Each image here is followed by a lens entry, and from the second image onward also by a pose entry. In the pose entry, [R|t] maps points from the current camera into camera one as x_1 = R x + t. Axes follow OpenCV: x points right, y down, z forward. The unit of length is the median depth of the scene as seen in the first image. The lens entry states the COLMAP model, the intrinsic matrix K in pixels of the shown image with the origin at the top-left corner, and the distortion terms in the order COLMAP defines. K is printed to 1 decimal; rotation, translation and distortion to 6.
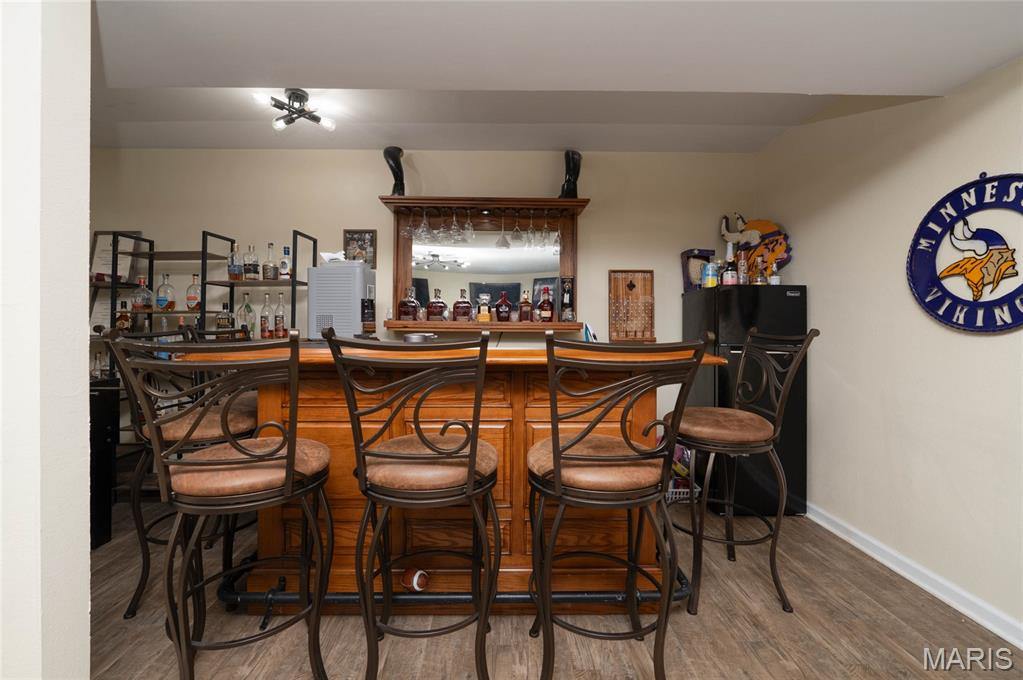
lens RADIAL K [[438.3, 0, 510.2], [0, 438.3, 315.7], [0, 0, 1]] dist [-0.000982, -0.000119]
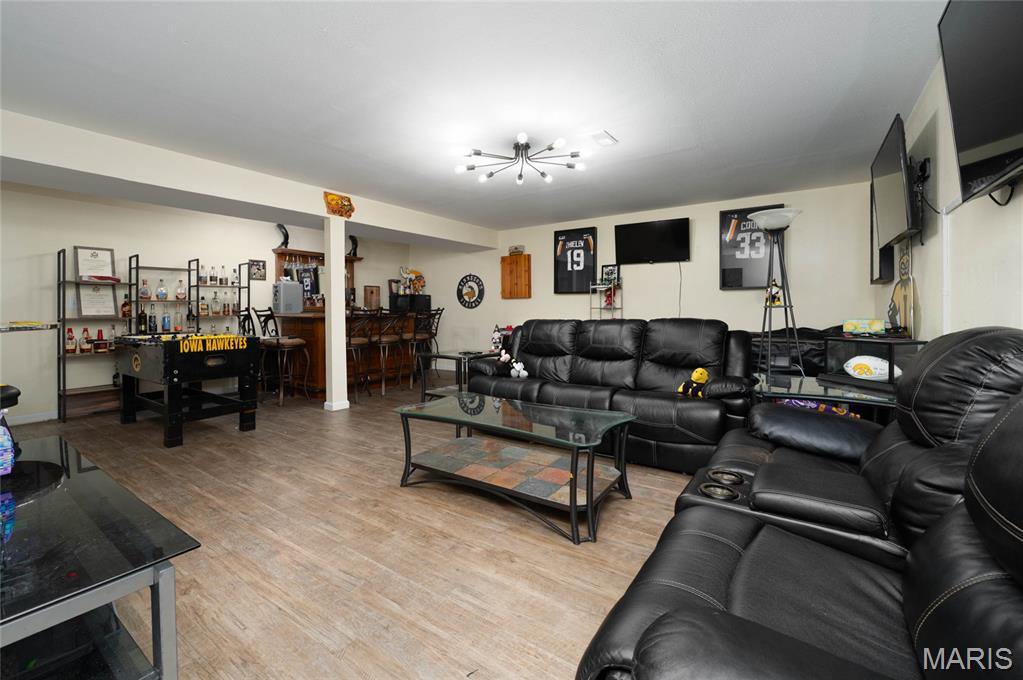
lens RADIAL K [[438.3, 0, 510.2], [0, 438.3, 315.7], [0, 0, 1]] dist [-0.000982, -0.000119]
pose [[0.573688, -0.017945, 0.818877, -1.443170], [-0.002967, 0.999708, 0.023987, 0.001899], [-0.819069, -0.016191, 0.573467, -1.167338]]
